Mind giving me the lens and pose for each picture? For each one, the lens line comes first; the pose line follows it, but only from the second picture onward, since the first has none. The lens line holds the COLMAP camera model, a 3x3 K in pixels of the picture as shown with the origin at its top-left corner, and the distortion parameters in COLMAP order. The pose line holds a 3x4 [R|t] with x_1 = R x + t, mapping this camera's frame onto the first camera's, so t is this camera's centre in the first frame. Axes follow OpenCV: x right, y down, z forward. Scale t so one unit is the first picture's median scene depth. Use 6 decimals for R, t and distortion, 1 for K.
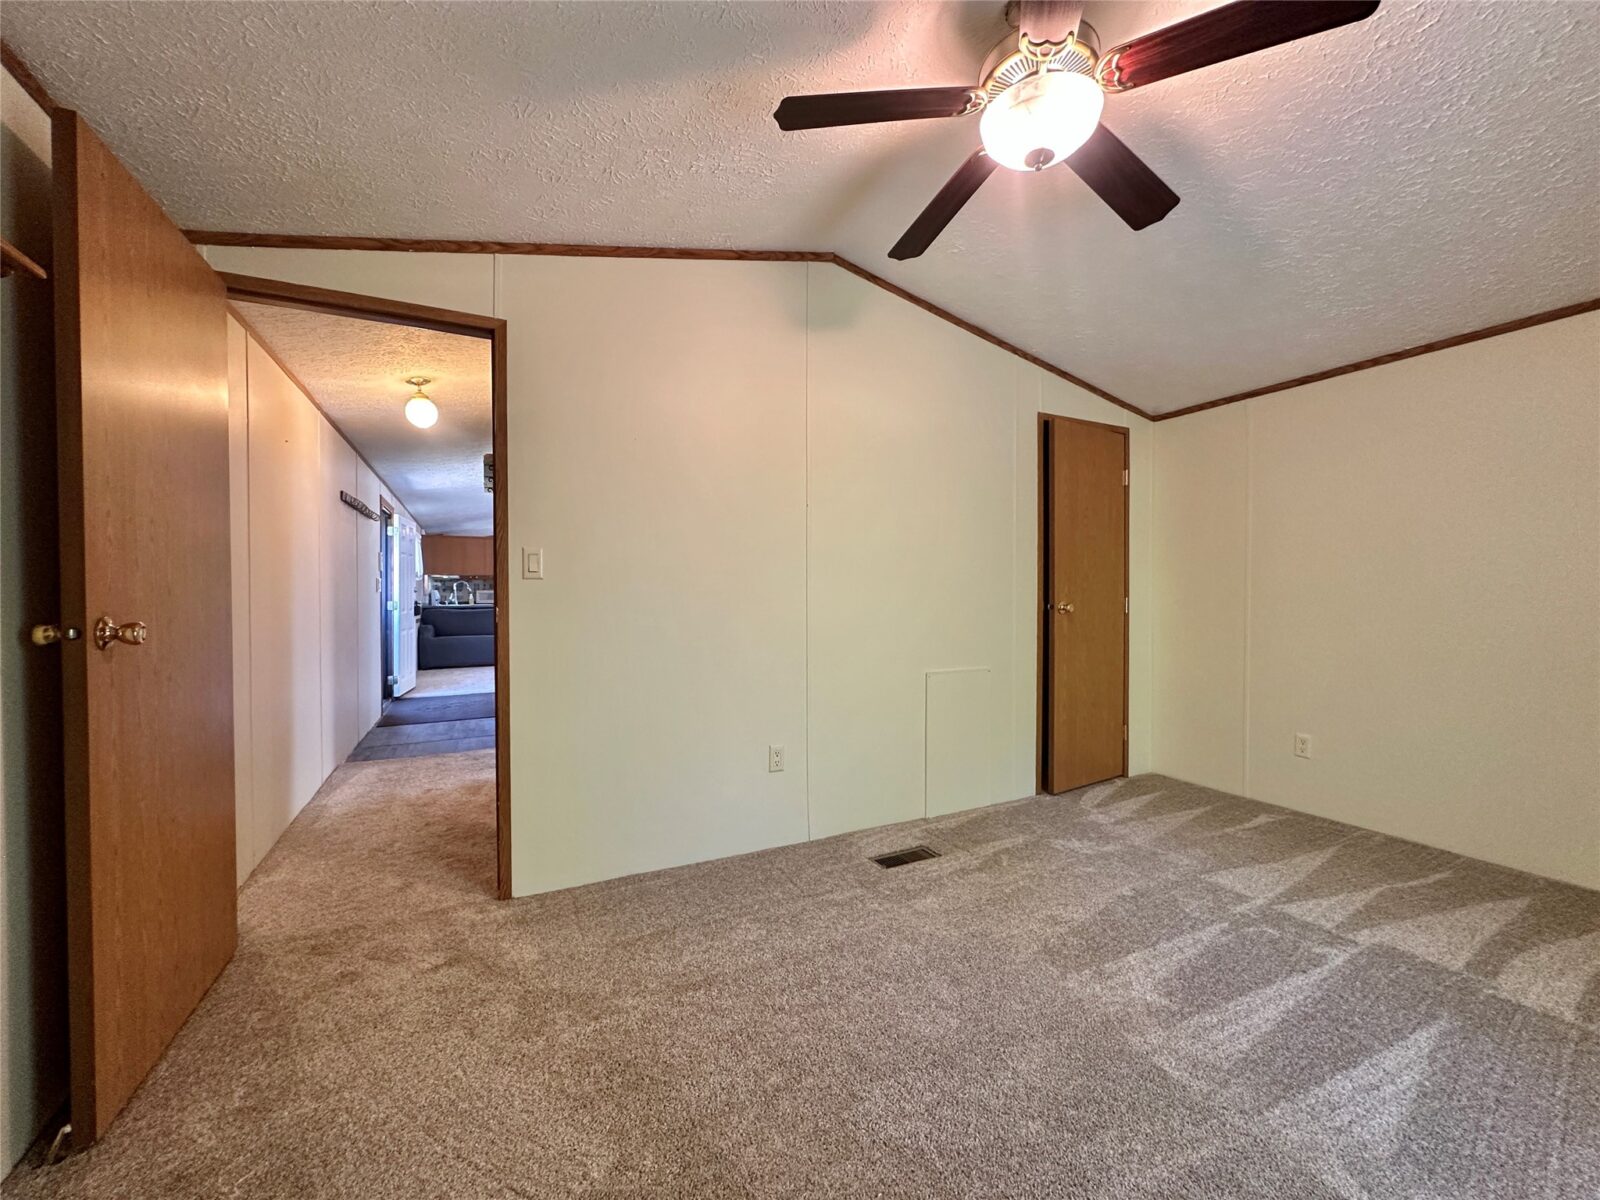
lens RADIAL K [[644.7, 0, 801.1], [0, 644.7, 600.7], [0, 0, 1]] dist [0.000129, 0.000606]
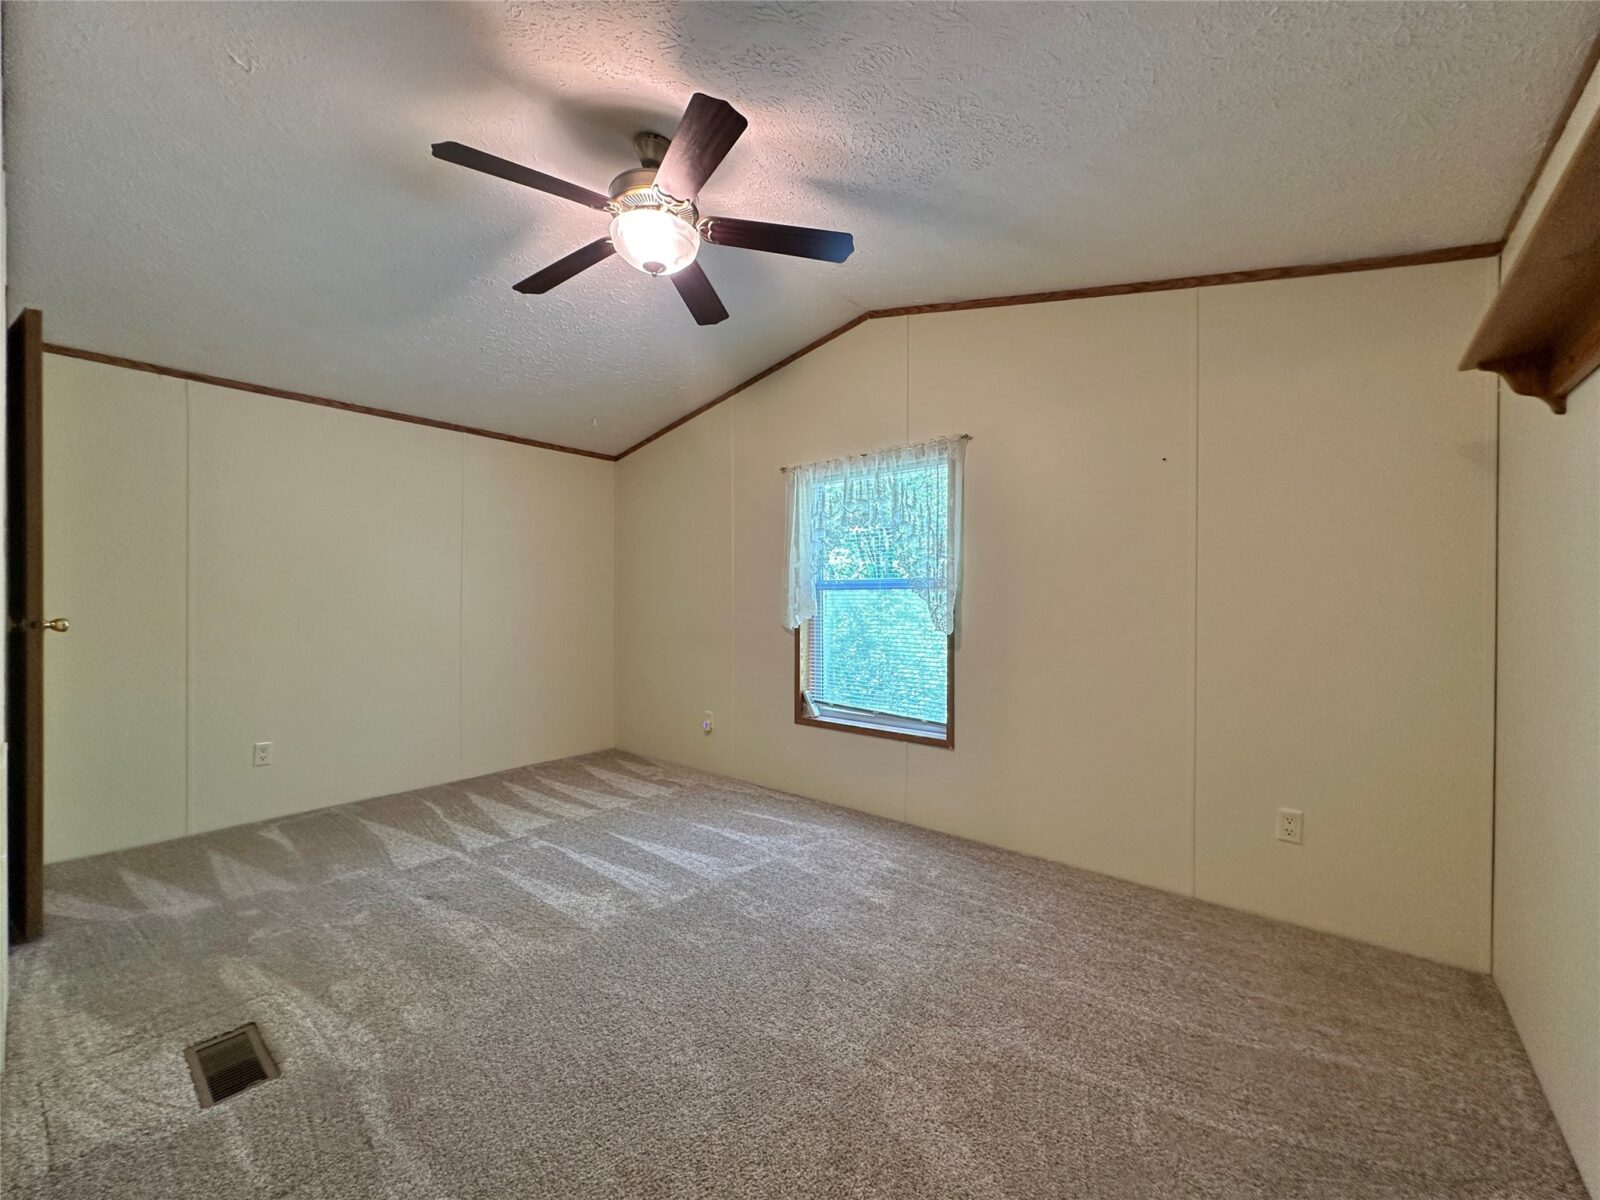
lens RADIAL K [[644.7, 0, 799.7], [0, 644.7, 601.9], [0, 0, 1]] dist [0.000129, 0.000606]
pose [[-0.410209, 0.003589, 0.911984, -0.643396], [0.008956, 0.999960, 0.000093, -0.003839], [-0.911947, 0.008206, -0.410225, 0.879647]]
